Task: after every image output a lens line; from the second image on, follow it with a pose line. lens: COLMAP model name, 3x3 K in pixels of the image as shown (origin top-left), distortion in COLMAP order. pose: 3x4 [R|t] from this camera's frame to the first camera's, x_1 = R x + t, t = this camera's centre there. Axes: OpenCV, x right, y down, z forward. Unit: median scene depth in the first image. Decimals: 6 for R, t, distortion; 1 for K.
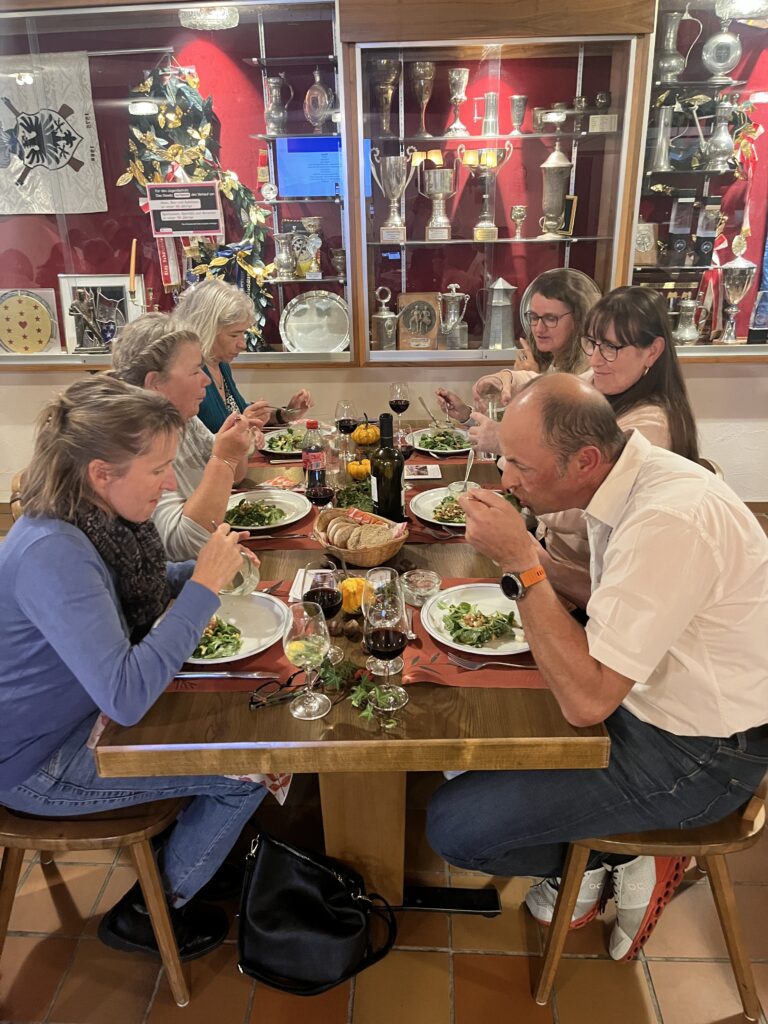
lens RADIAL K [[784.7, 0, 380.0], [0, 784.7, 511.4], [0, 0, 1]] dist [0.039494, -0.054514]
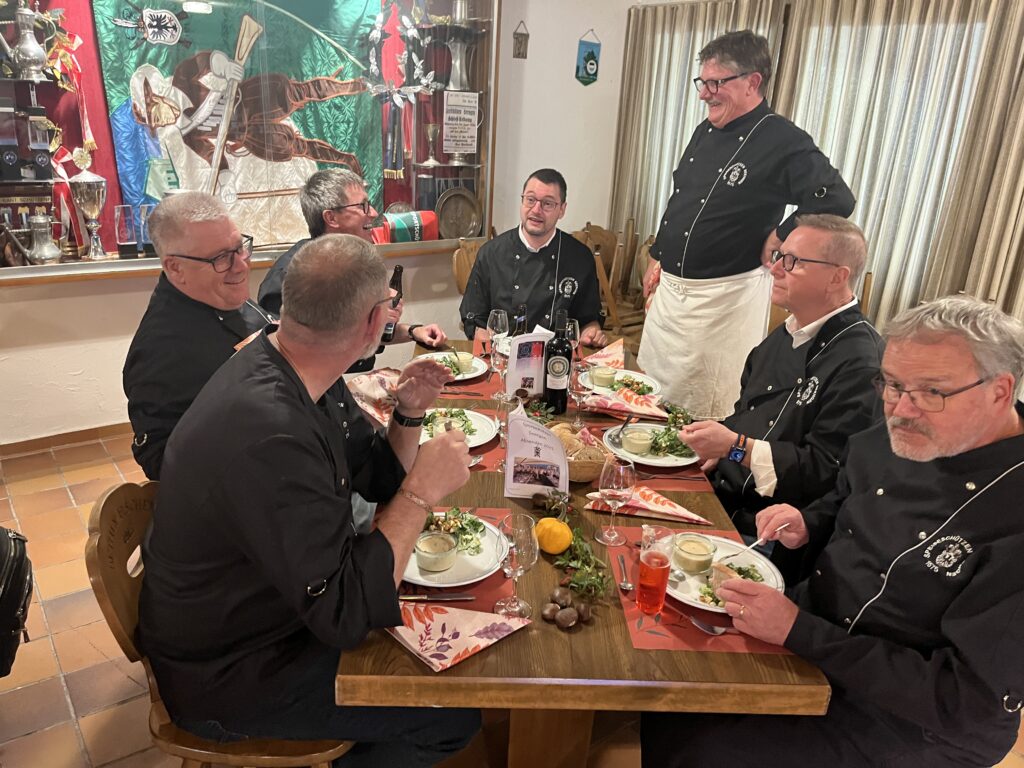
lens RADIAL K [[784.7, 0, 512.0], [0, 784.7, 382.3], [0, 0, 1]] dist [0.039494, -0.054514]
pose [[0.775572, -0.158150, 0.611127, 0.228225], [0.178994, 0.983470, 0.027348, -0.002371], [-0.605350, 0.088178, 0.791060, -0.049925]]
